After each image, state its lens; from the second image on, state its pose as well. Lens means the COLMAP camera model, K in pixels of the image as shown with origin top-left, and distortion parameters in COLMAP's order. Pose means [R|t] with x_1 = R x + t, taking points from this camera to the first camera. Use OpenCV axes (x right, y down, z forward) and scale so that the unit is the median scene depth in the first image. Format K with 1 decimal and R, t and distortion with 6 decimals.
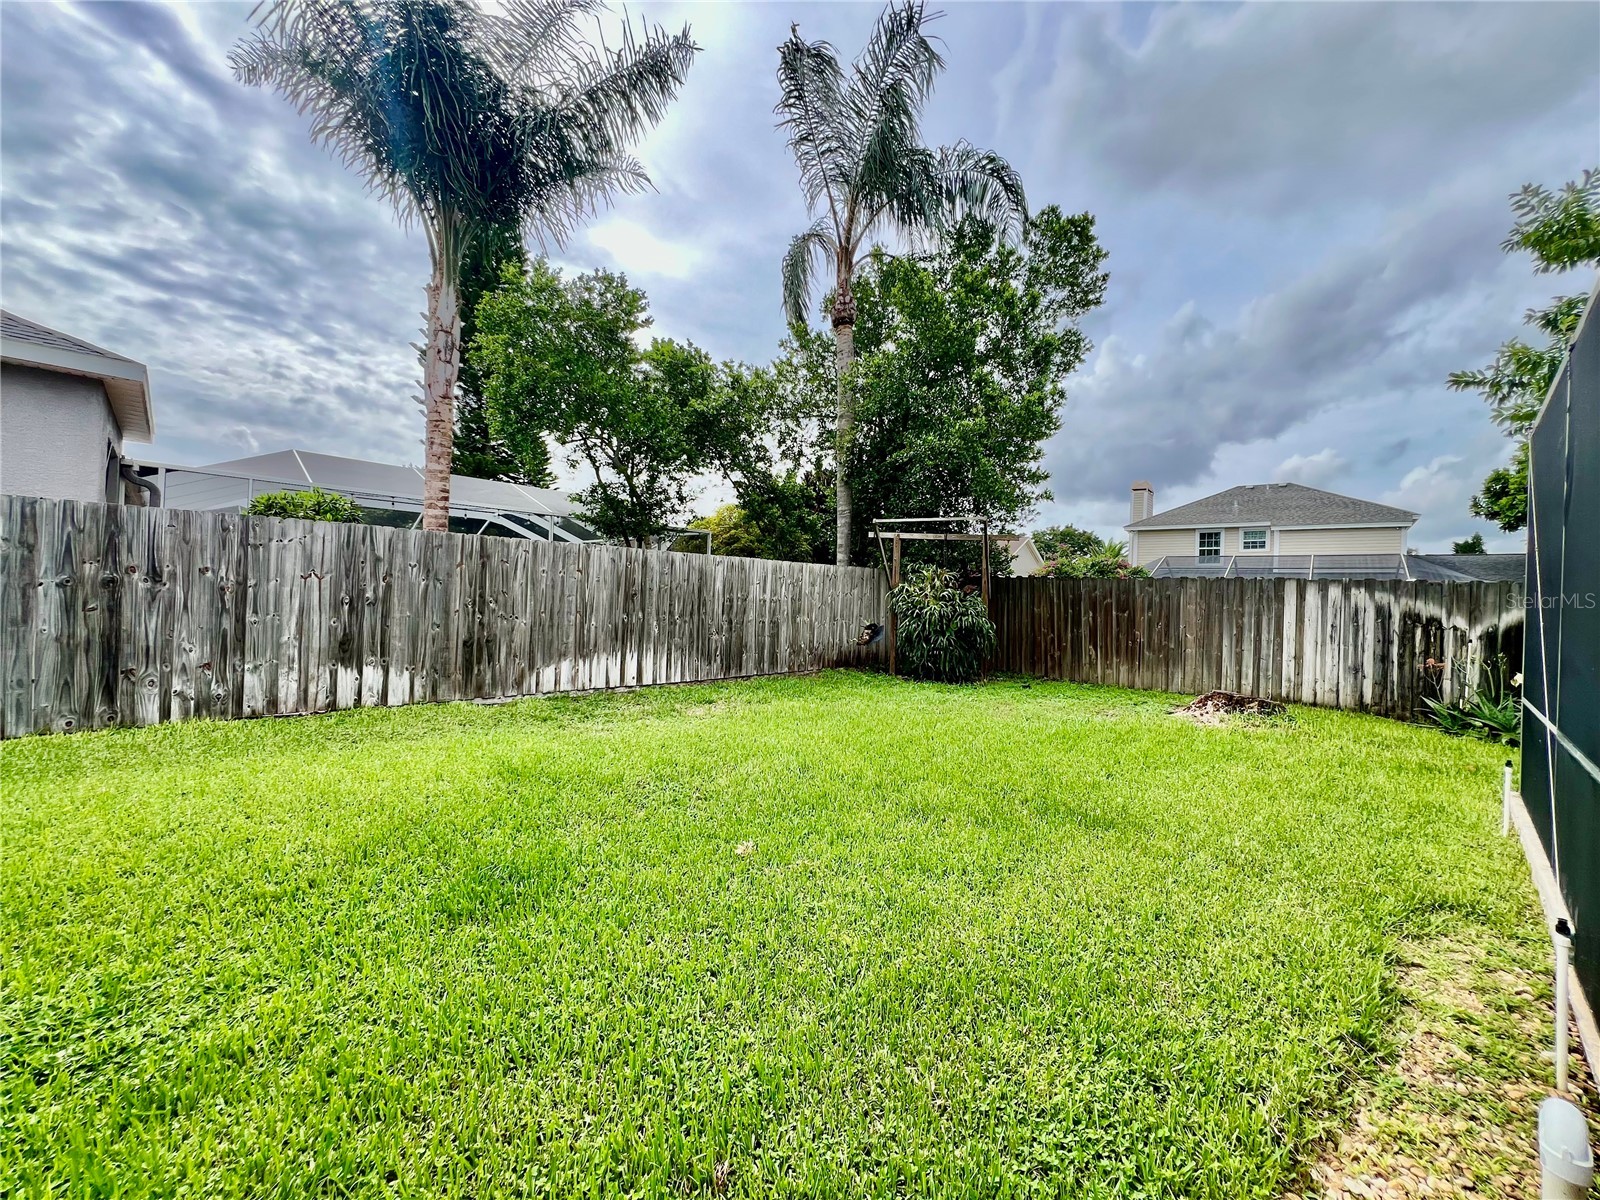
lens RADIAL K [[642.7, 0, 795.9], [0, 642.7, 611.3], [0, 0, 1]] dist [0.003176, 0.000313]
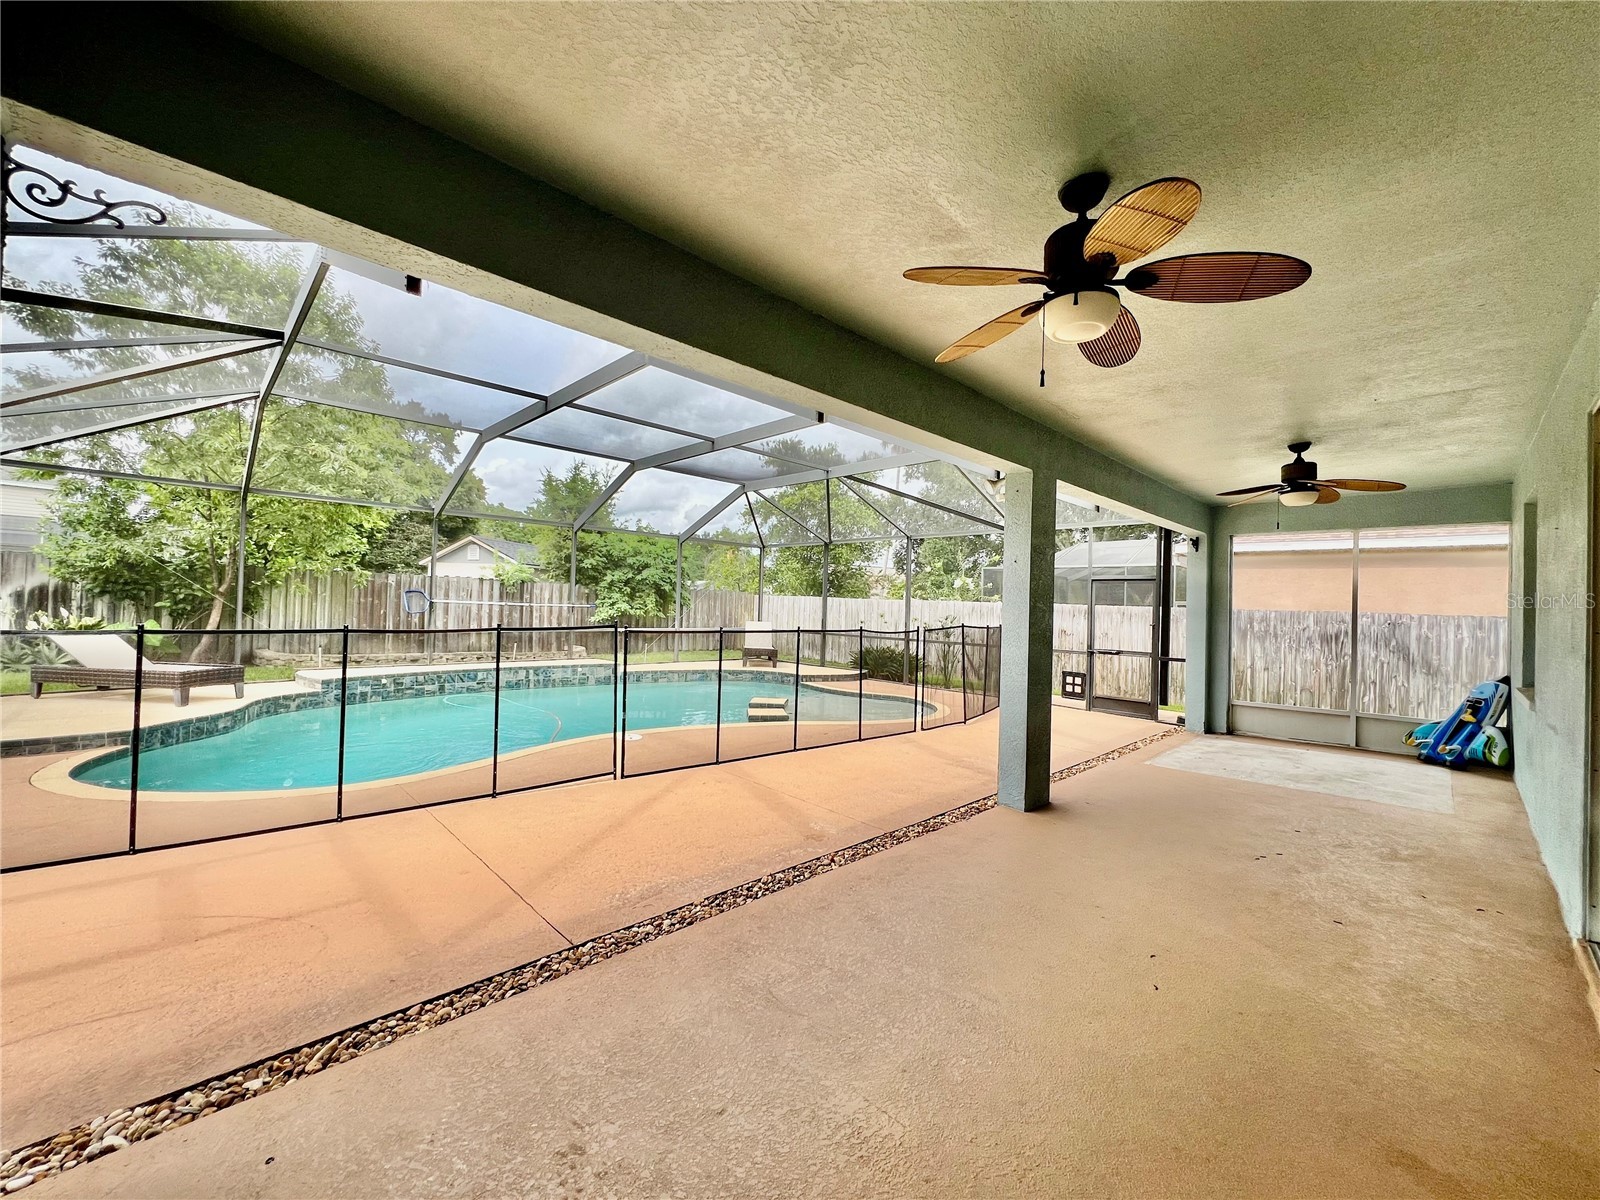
lens RADIAL K [[642.7, 0, 795.9], [0, 642.7, 611.3], [0, 0, 1]] dist [0.003176, 0.000313]
pose [[0.015915, -0.048830, 0.998680, -0.200375], [-0.010778, 0.998740, 0.049005, -0.007618], [-0.999815, -0.011543, 0.015369, -0.581028]]
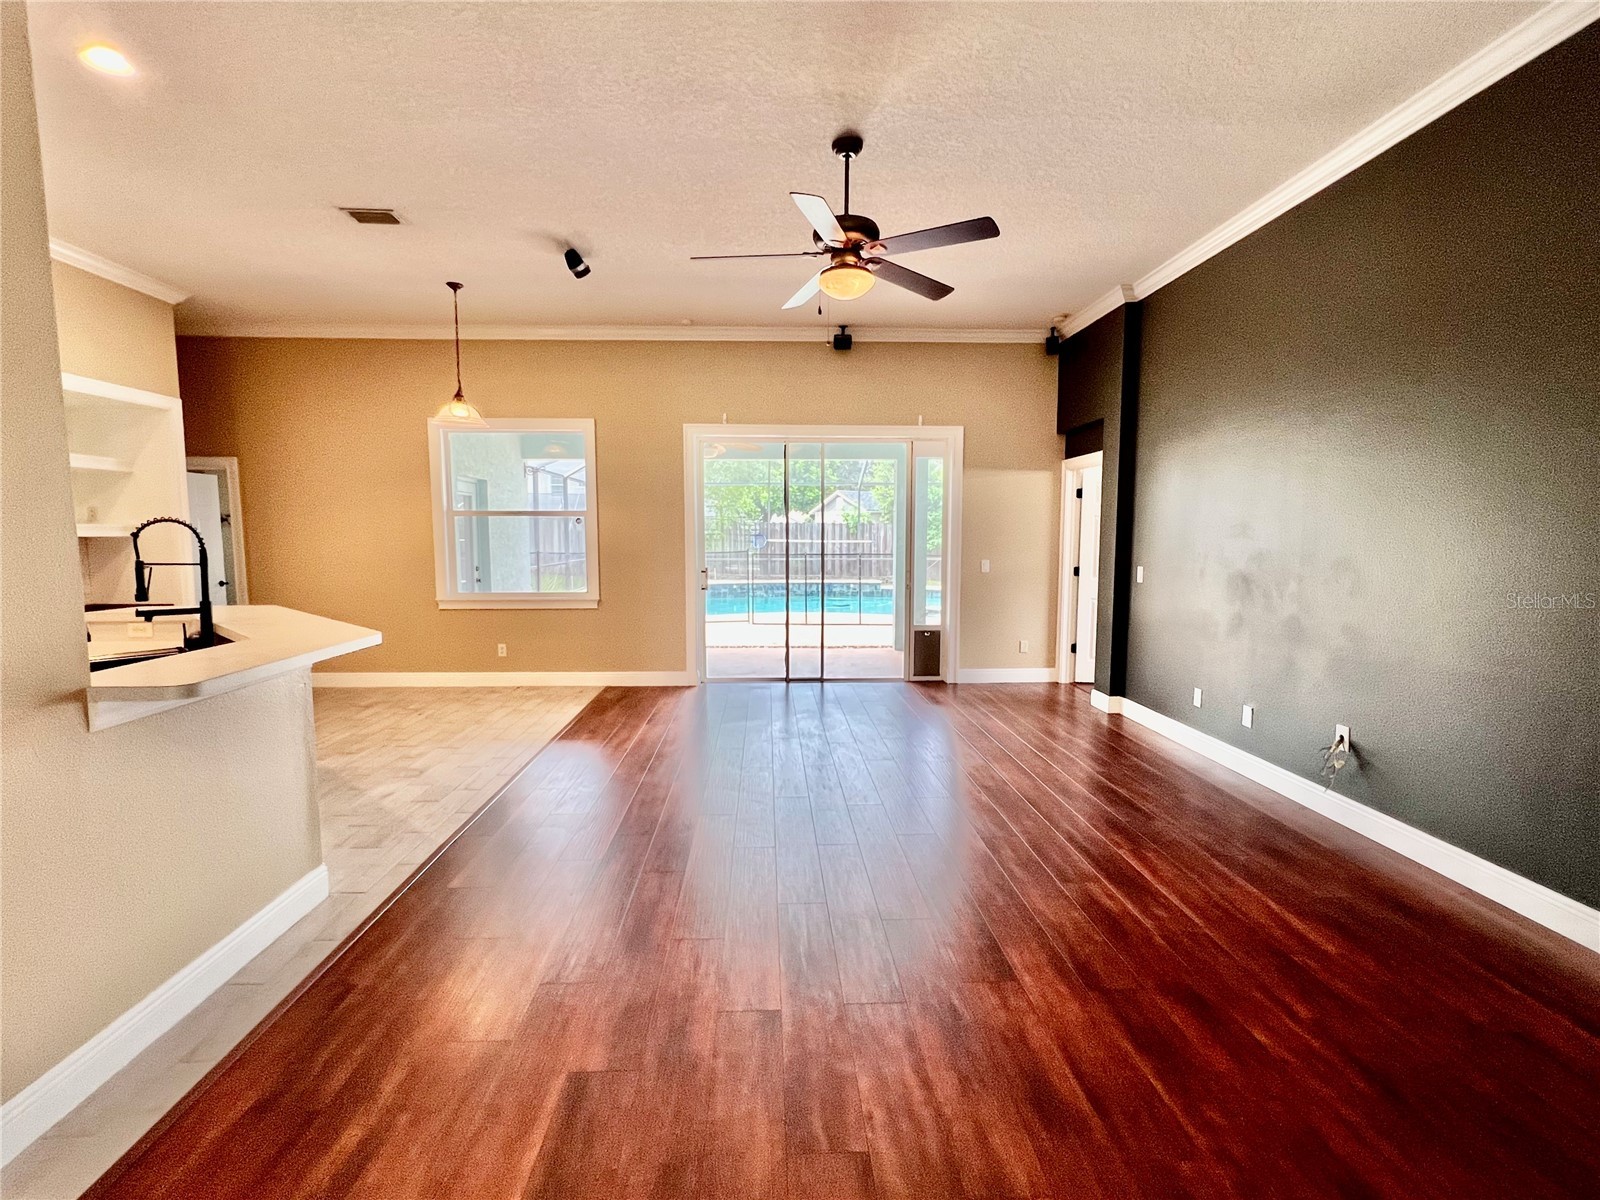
lens RADIAL K [[734.1, 0, 793.7], [0, 734.1, 596.1], [0, 0, 1]] dist [0.001372, 0.000116]
pose [[0.674748, -0.101990, 0.730967, -0.625803], [0.039987, 0.994003, 0.101780, -0.017634], [-0.736964, -0.039447, 0.674780, -1.512636]]
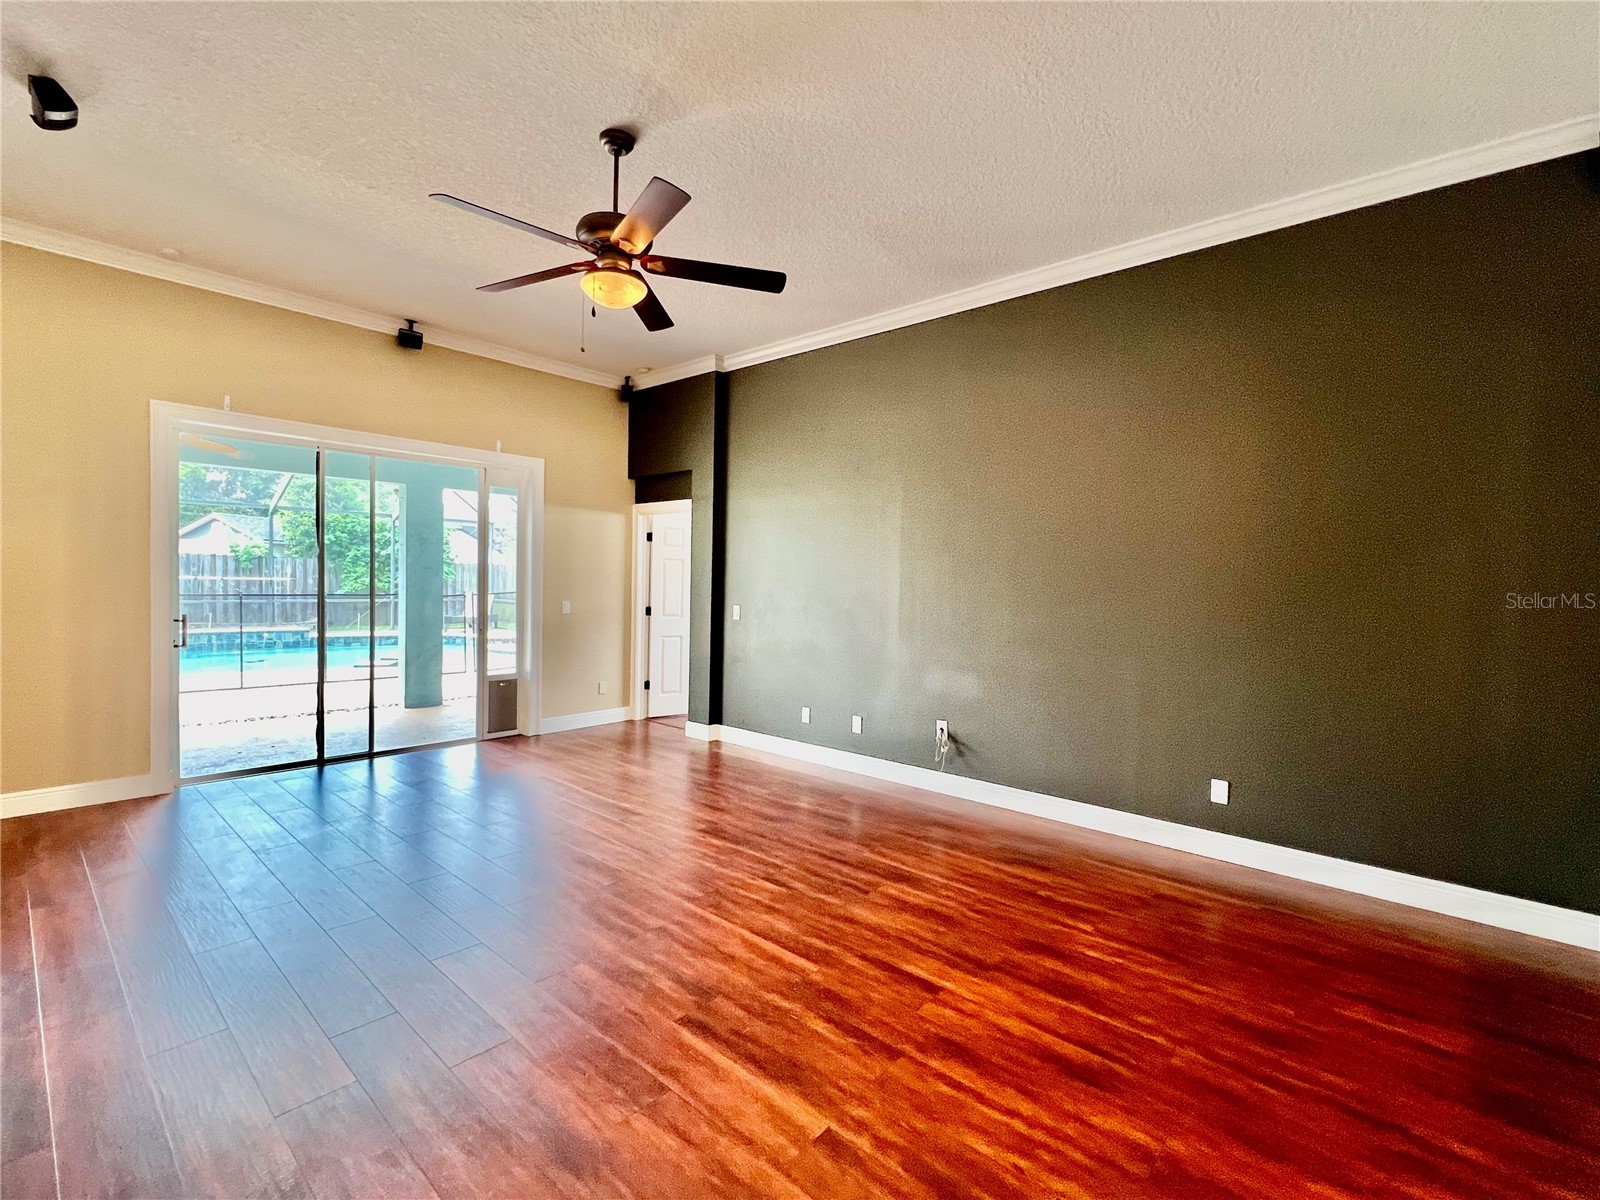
lens RADIAL K [[724.1, 0, 793.9], [0, 724.1, 596.9], [0, 0, 1]] dist [0.000081, 0.000057]
pose [[-0.053917, -0.063545, 0.996521, -0.664696], [-0.003629, 0.997979, 0.063442, -0.019741], [-0.998539, -0.000196, -0.054039, -1.298393]]
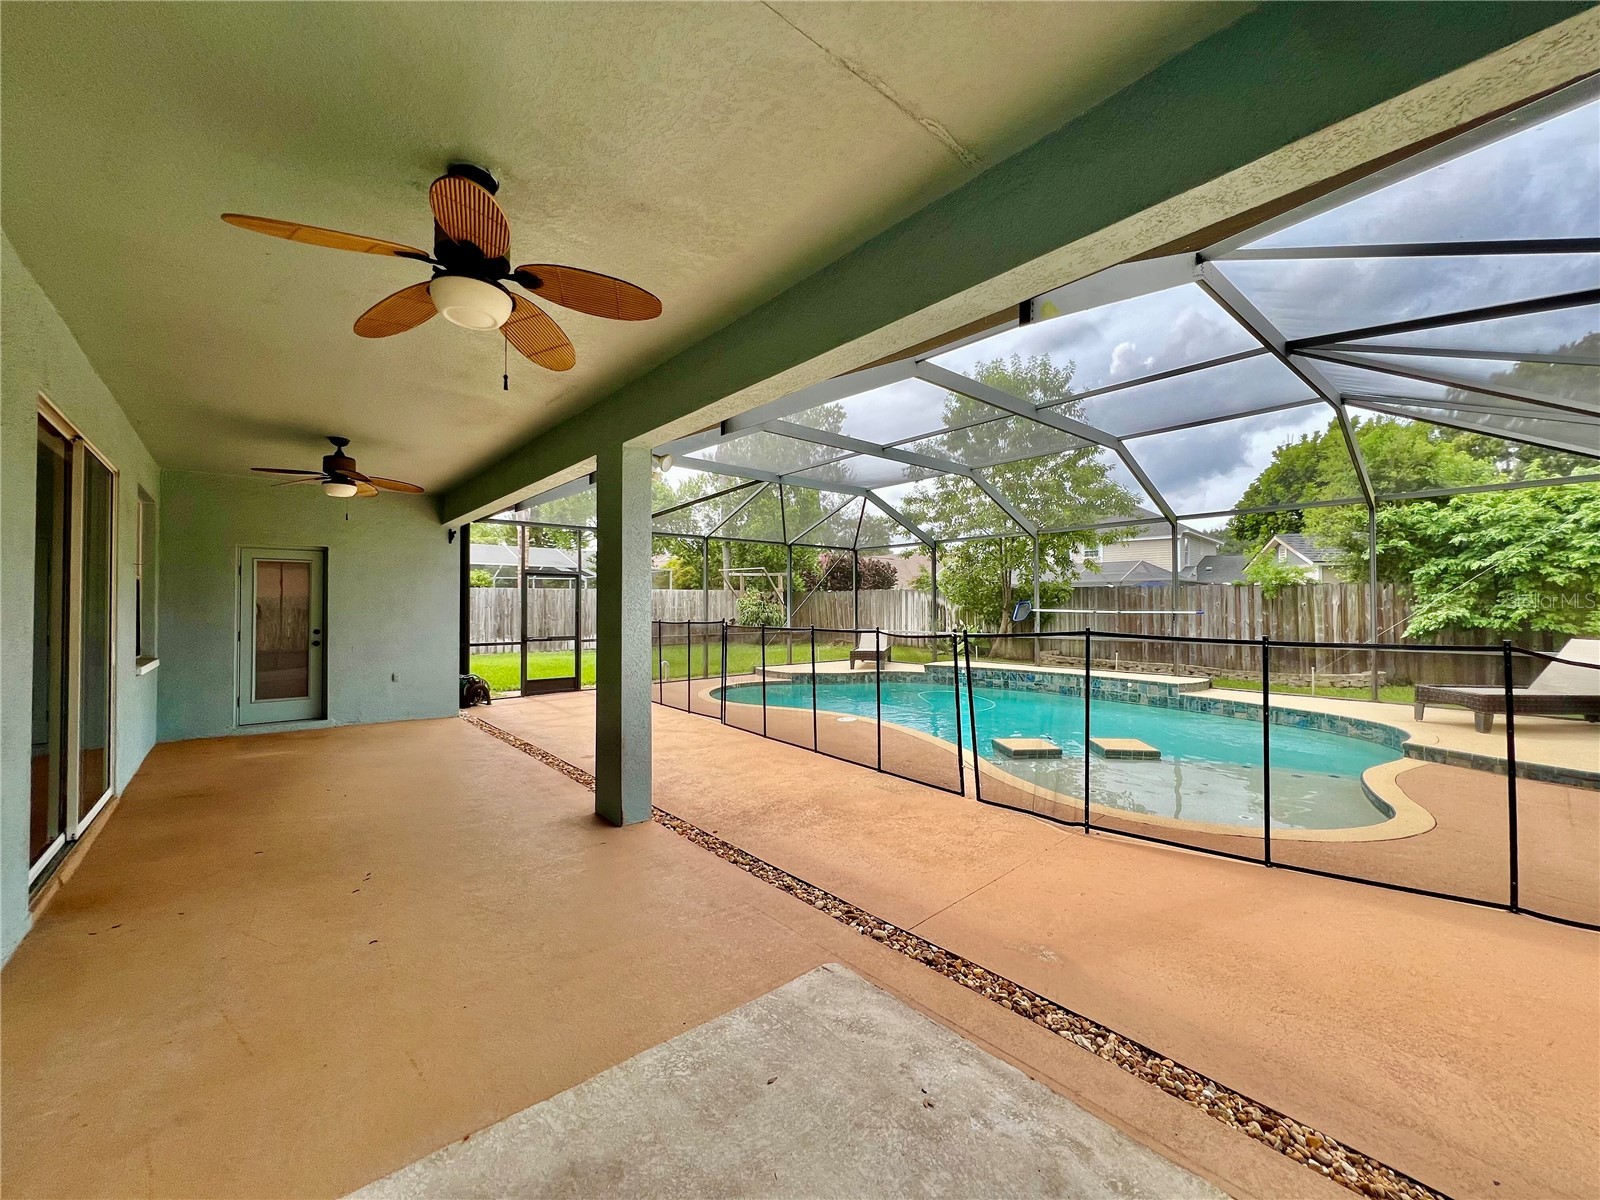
lens RADIAL K [[639.2, 0, 795.6], [0, 639.2, 598.7], [0, 0, 1]] dist [0.001190, 0.000146]
pose [[0.996296, -0.041701, -0.075208, 0.650748], [0.039235, 0.998652, -0.033975, 0.045713], [0.076523, 0.030899, 0.996589, -1.358408]]
